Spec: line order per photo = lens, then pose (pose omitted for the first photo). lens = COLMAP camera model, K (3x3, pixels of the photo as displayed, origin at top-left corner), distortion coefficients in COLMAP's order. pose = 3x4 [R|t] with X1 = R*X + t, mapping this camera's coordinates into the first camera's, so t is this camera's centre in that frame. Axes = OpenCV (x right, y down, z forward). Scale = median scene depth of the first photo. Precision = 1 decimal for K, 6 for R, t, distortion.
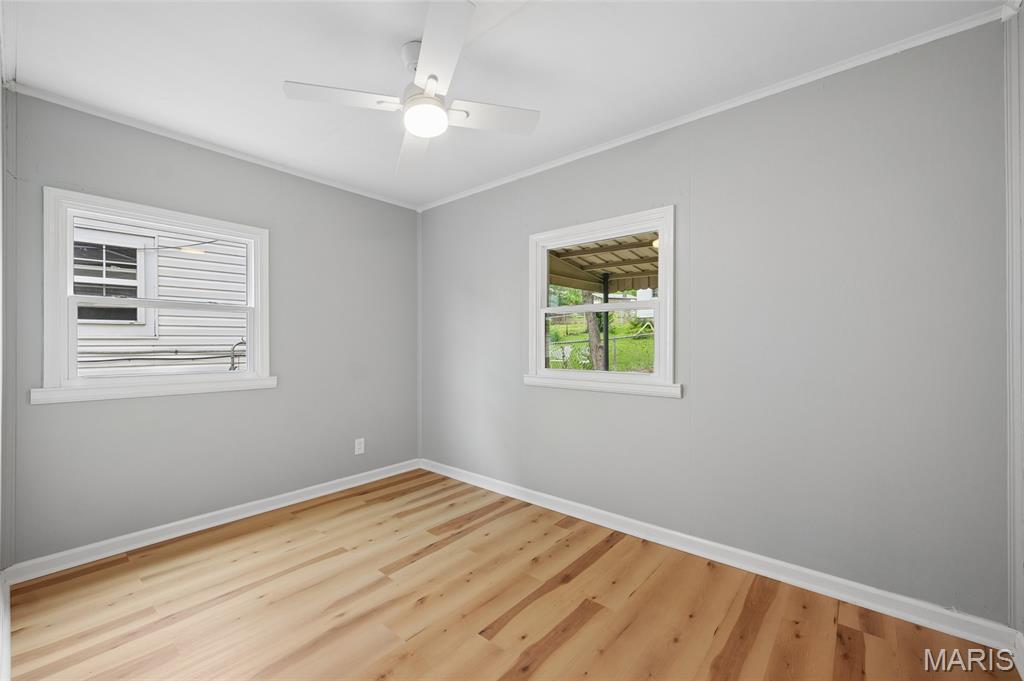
lens RADIAL K [[420.6, 0, 522.6], [0, 420.6, 341.8], [0, 0, 1]] dist [0.002180, 0.000608]
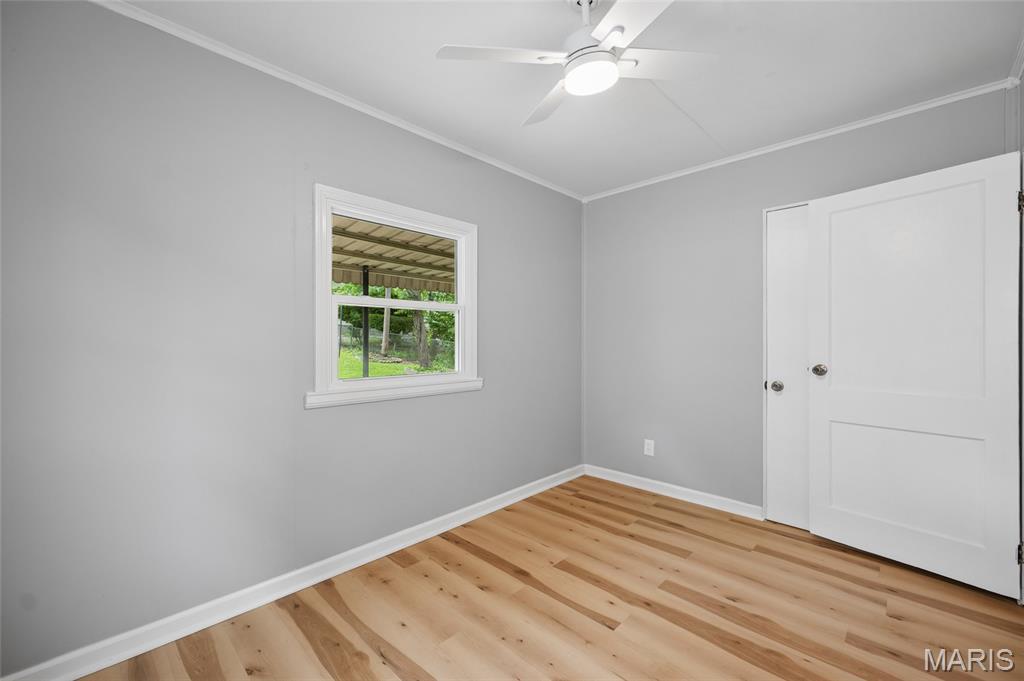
lens RADIAL K [[420.6, 0, 509.1], [0, 420.6, 335.2], [0, 0, 1]] dist [0.002180, 0.000608]
pose [[0.078875, 0.004802, 0.996873, -0.779499], [-0.005887, 0.999973, -0.004351, -0.013653], [-0.996867, -0.005526, 0.078901, 0.795542]]
